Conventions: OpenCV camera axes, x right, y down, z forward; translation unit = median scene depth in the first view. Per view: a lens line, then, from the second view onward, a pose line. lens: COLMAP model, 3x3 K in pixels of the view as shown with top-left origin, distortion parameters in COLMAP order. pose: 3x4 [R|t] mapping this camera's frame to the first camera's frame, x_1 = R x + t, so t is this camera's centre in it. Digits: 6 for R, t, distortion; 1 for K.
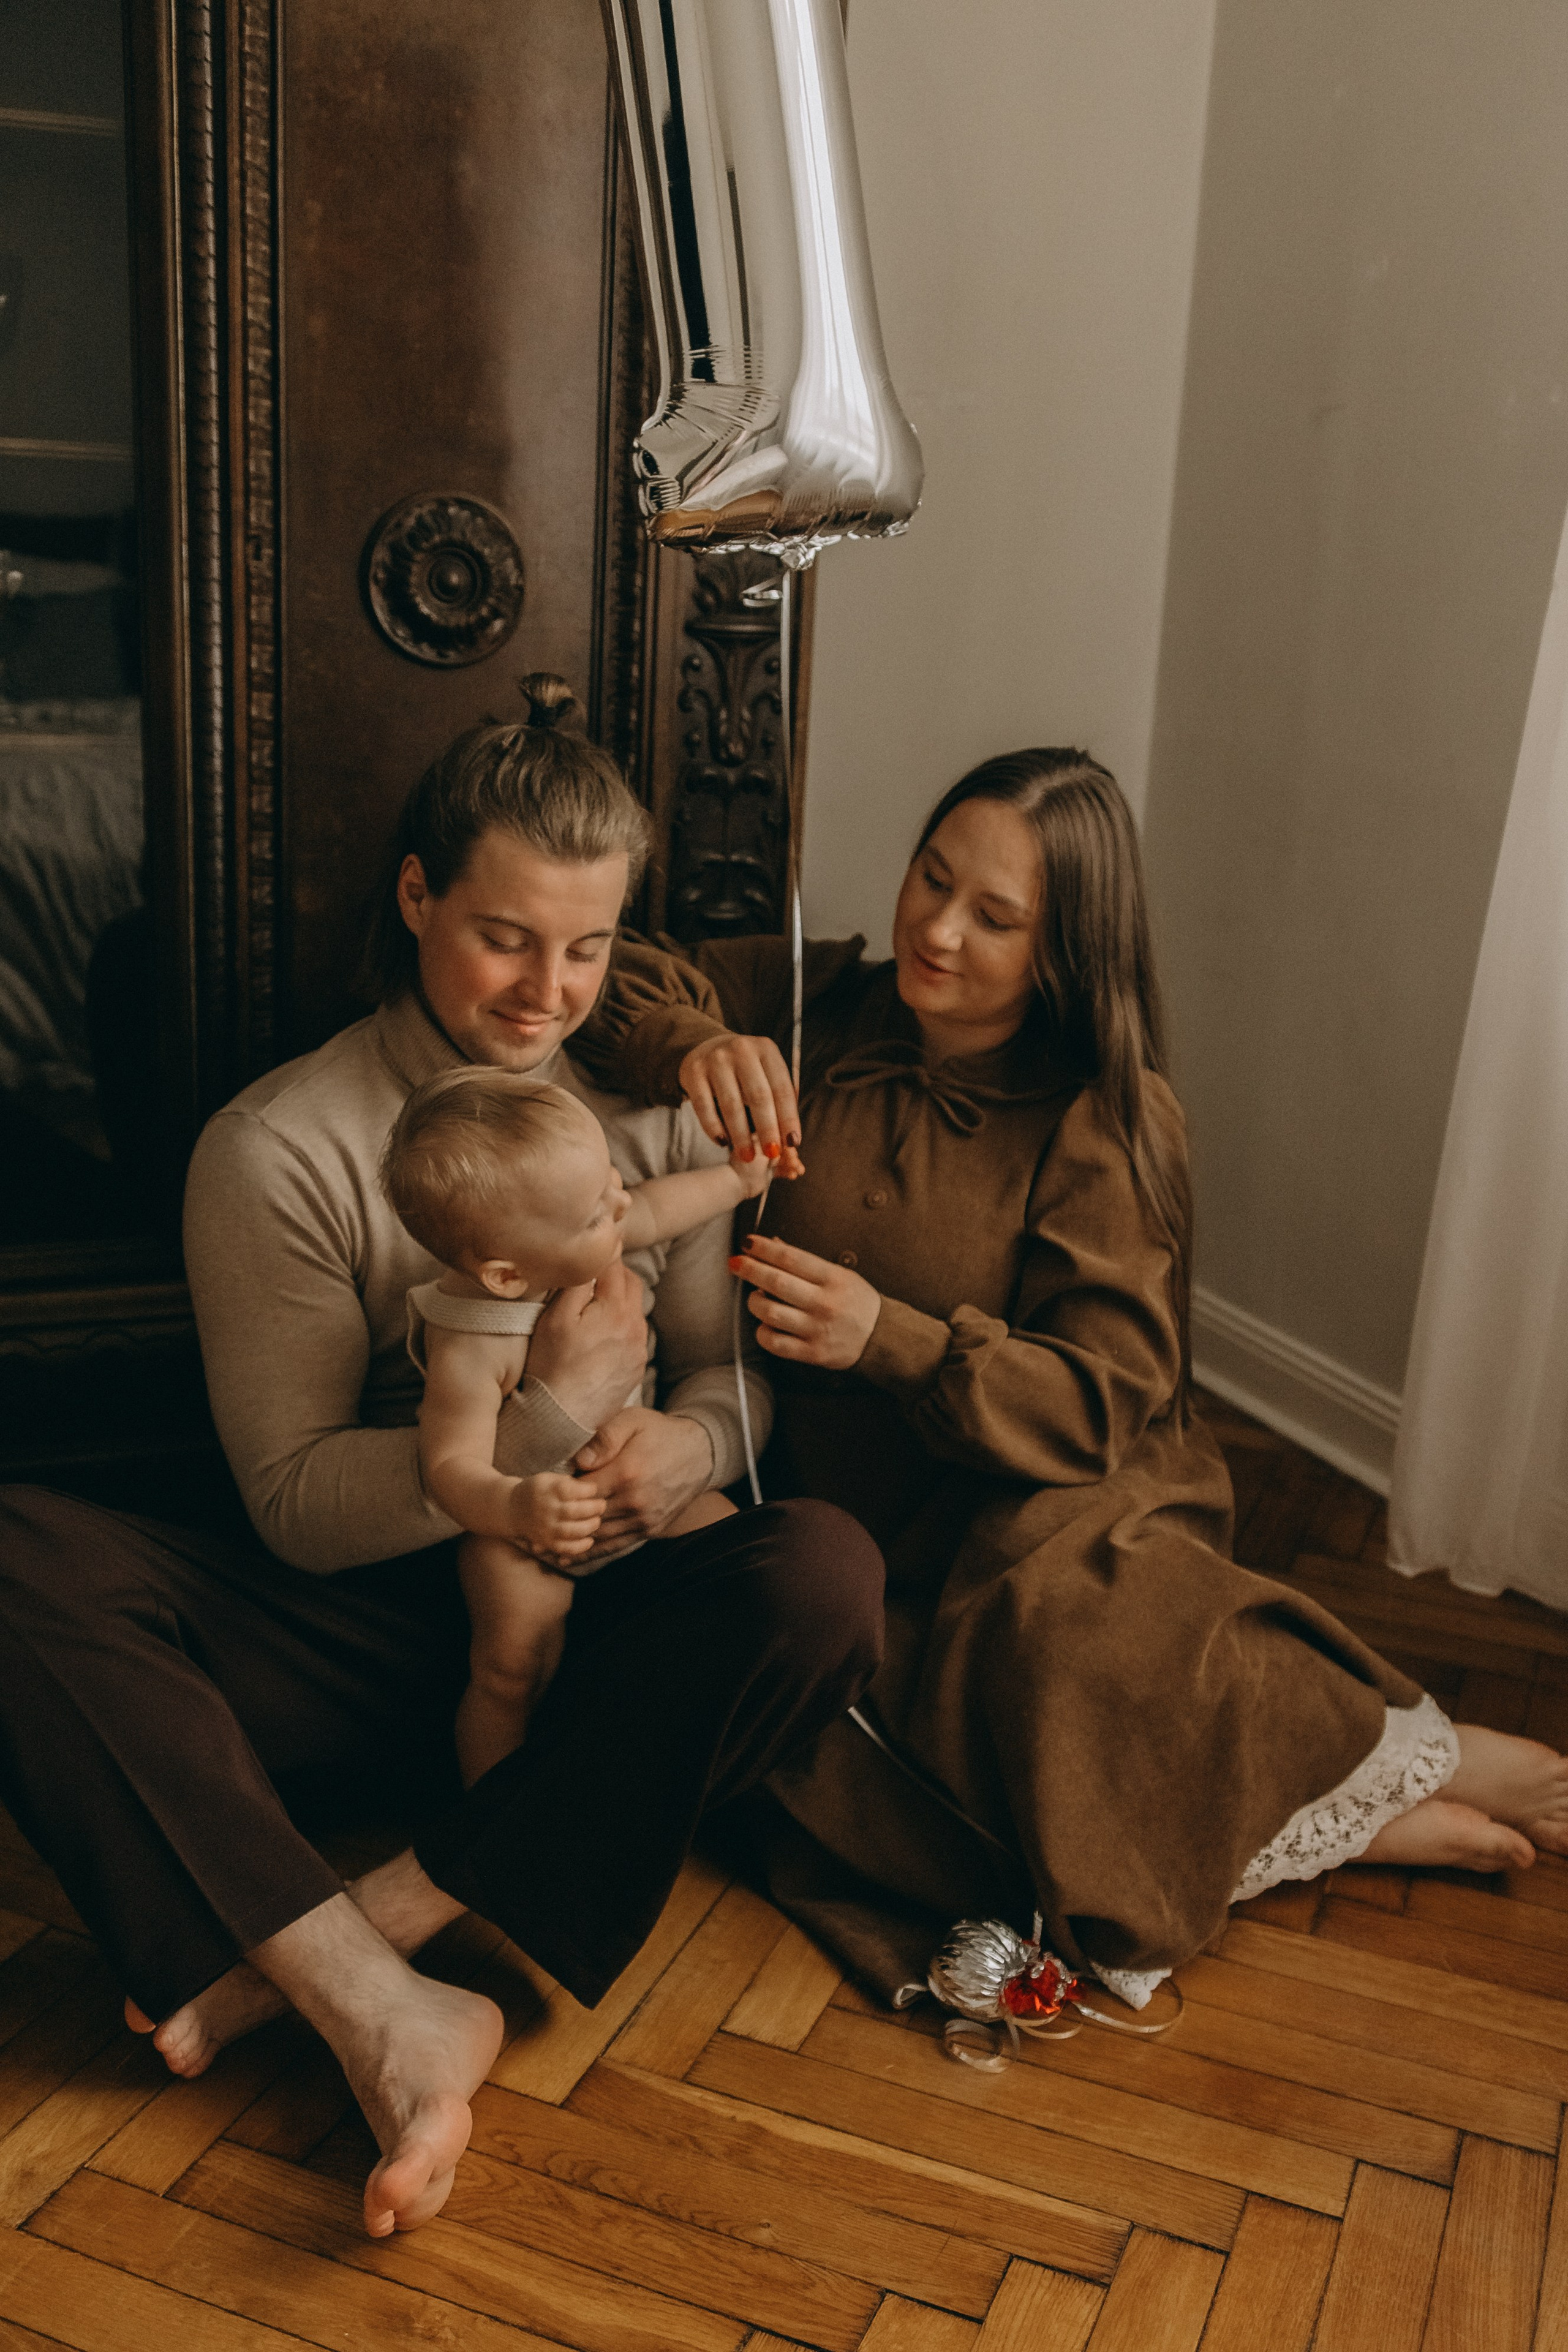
lens RADIAL K [[2331.6, 0, 776.9], [0, 2331.6, 1192.9], [0, 0, 1]] dist [0.008470, 0.000000]
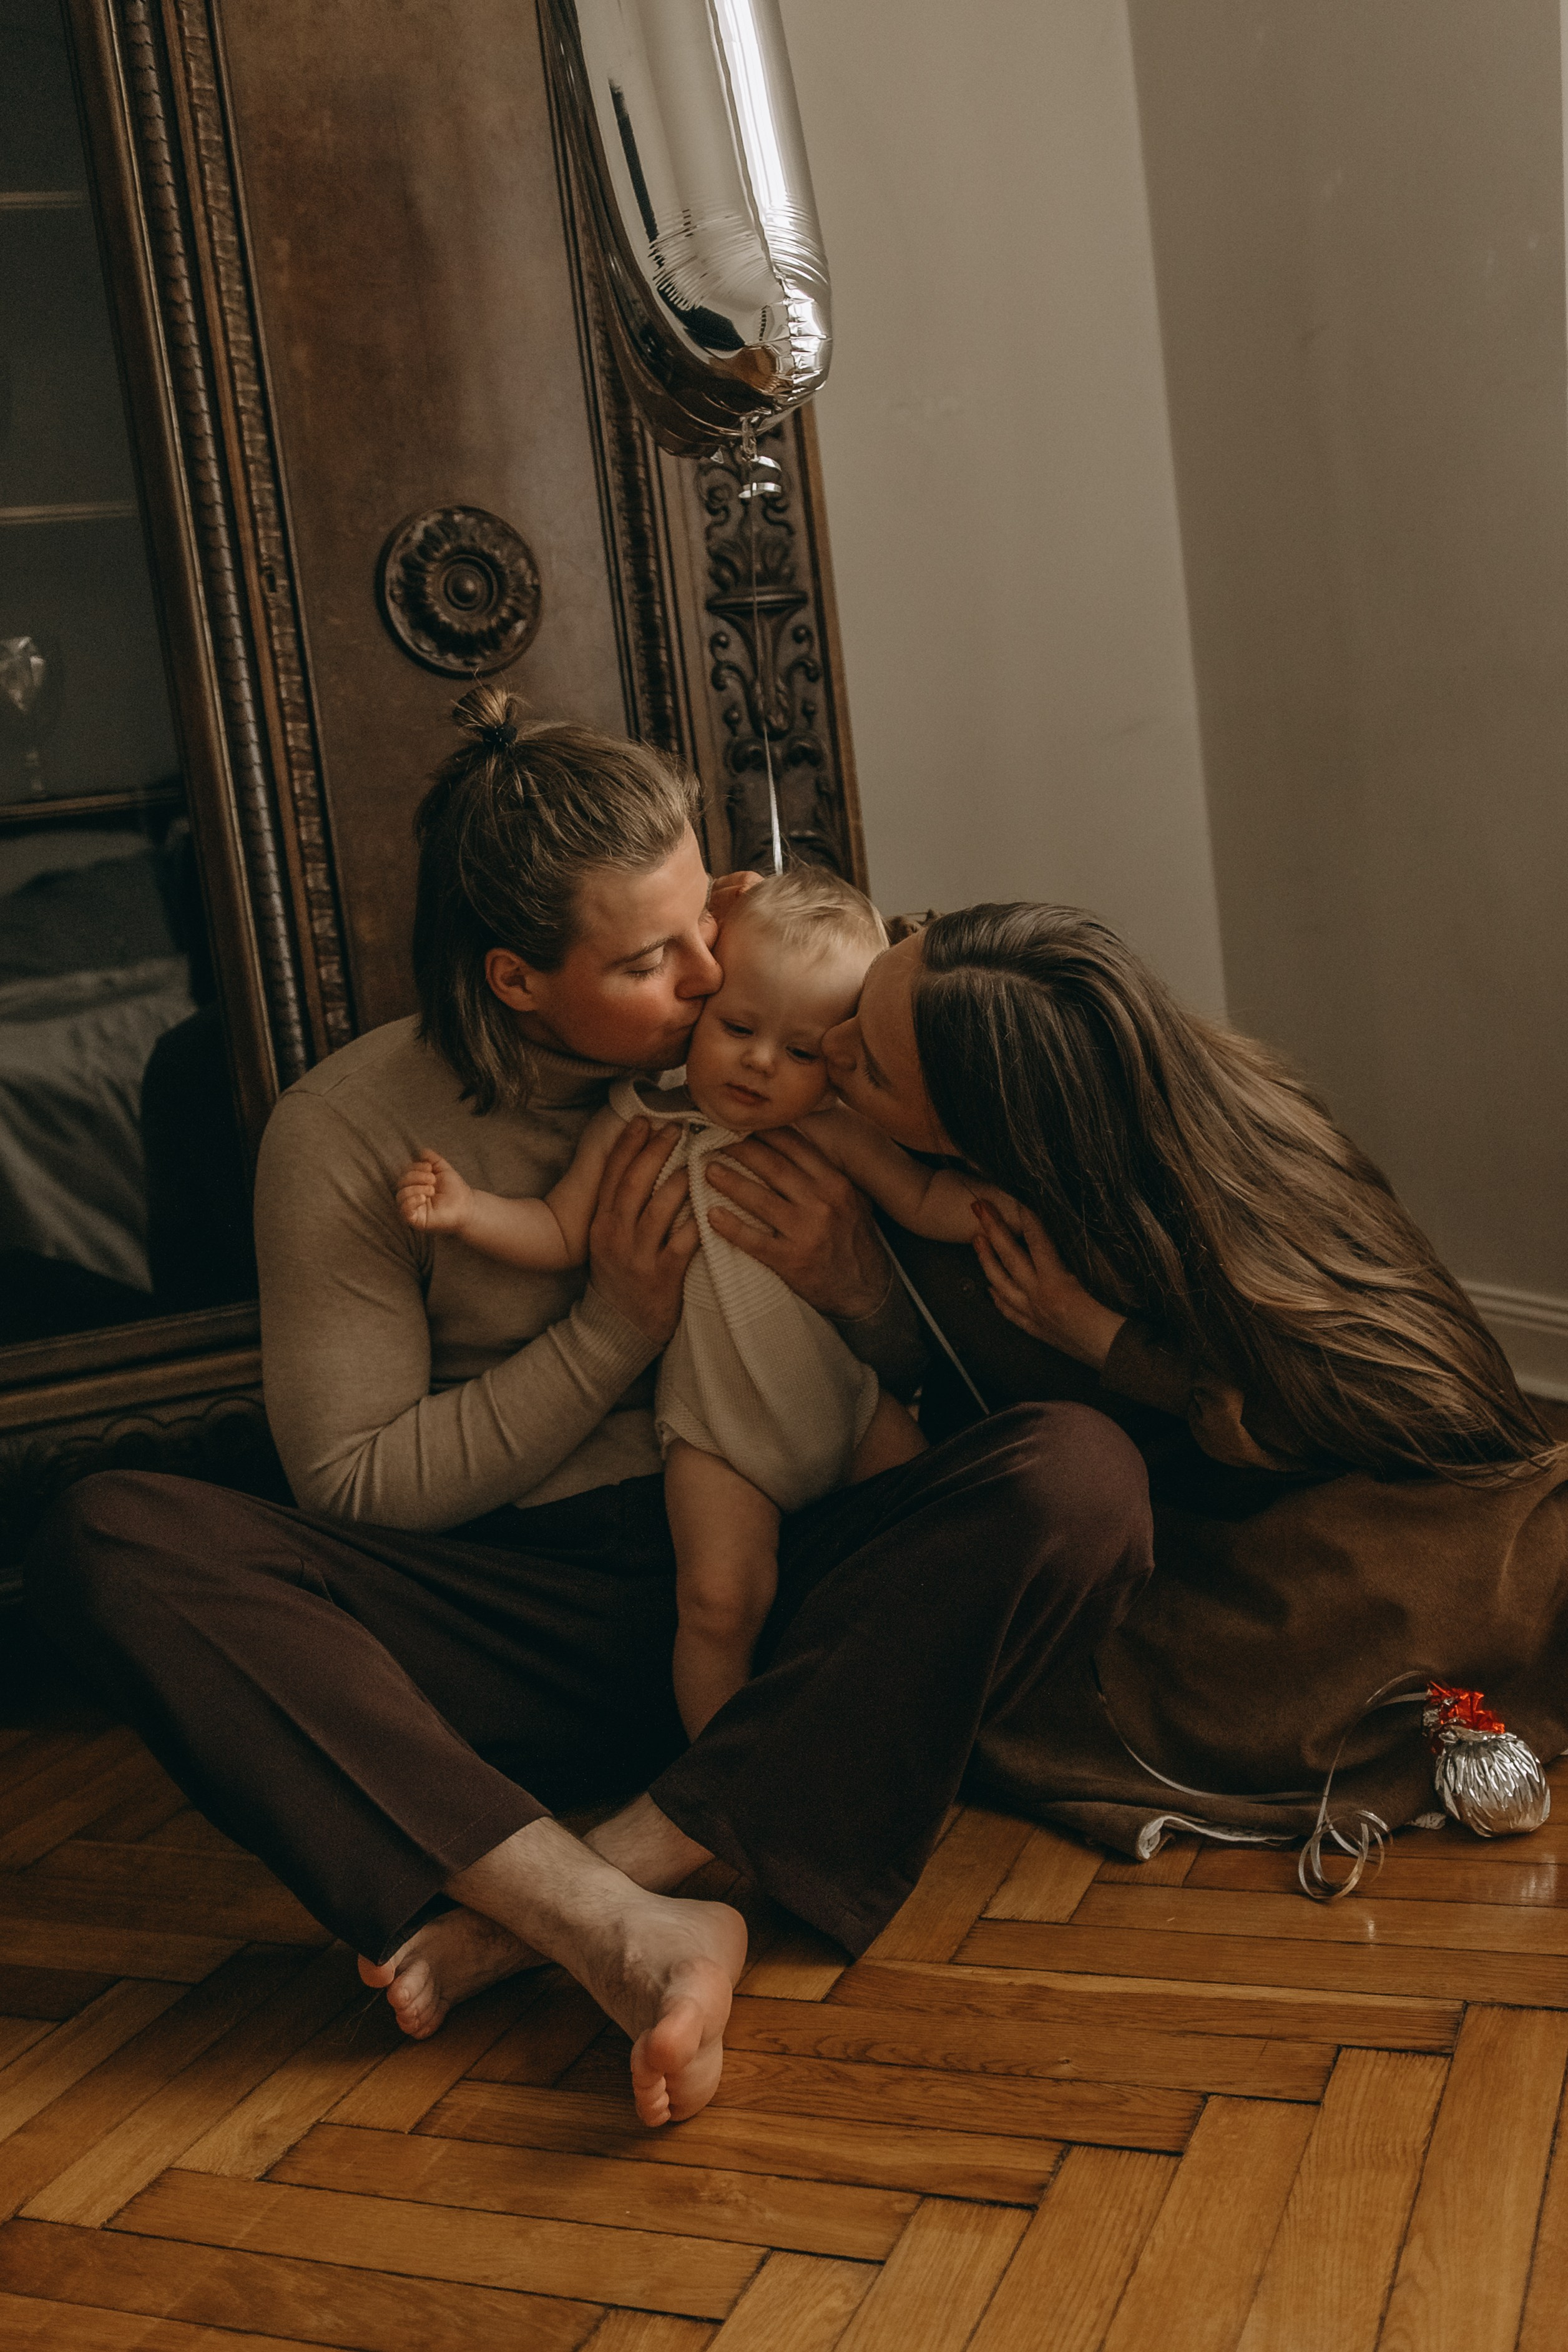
lens RADIAL K [[2455.8, 0, 798.5], [0, 2455.8, 1195.2], [0, 0, 1]] dist [0.013631, 0.000000]
pose [[0.985543, -0.167876, -0.022880, -0.021179], [0.163225, 0.976971, -0.137422, 0.169302], [0.045423, 0.131701, 0.990248, 0.002366]]
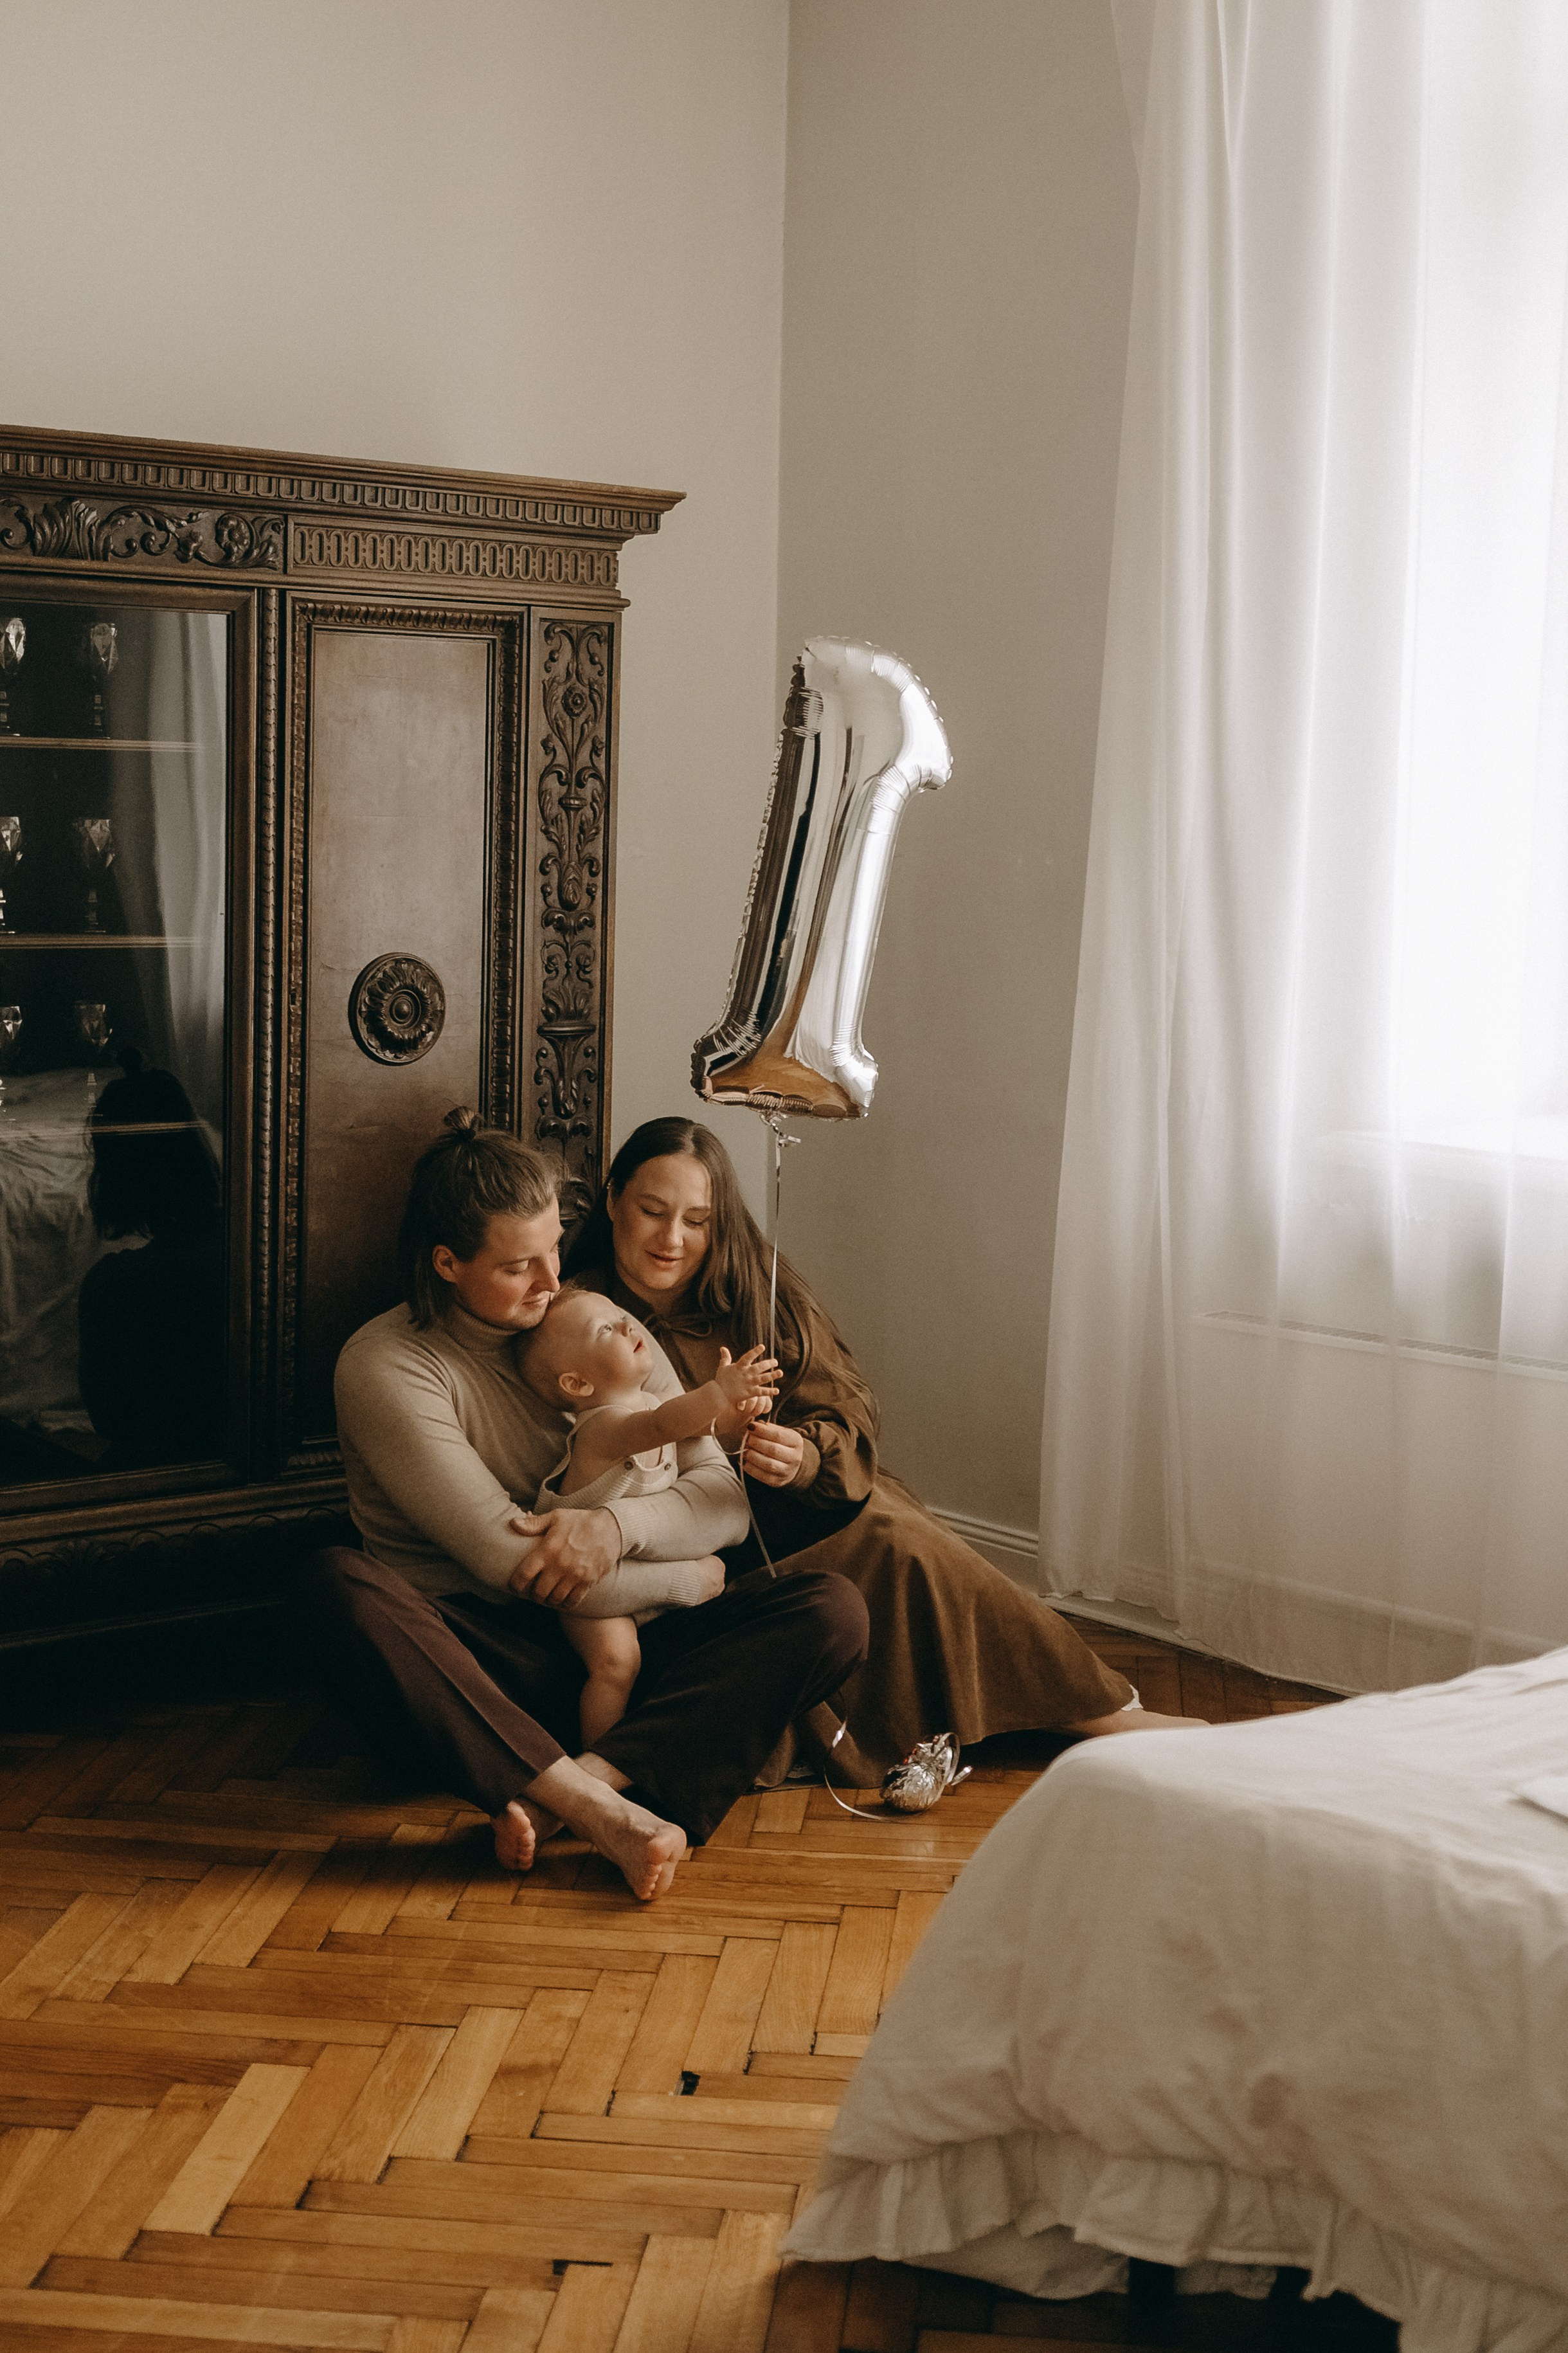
lens RADIAL K [[3344.0, 0, 780.2], [0, 3344.0, 1168.8], [0, 0, 1]] dist [0.042851, 0.000000]
pose [[0.954496, -0.058879, 0.292353, -0.592870], [0.103058, 0.985044, -0.138087, 0.182969], [-0.279850, 0.161933, 0.946288, -1.219935]]
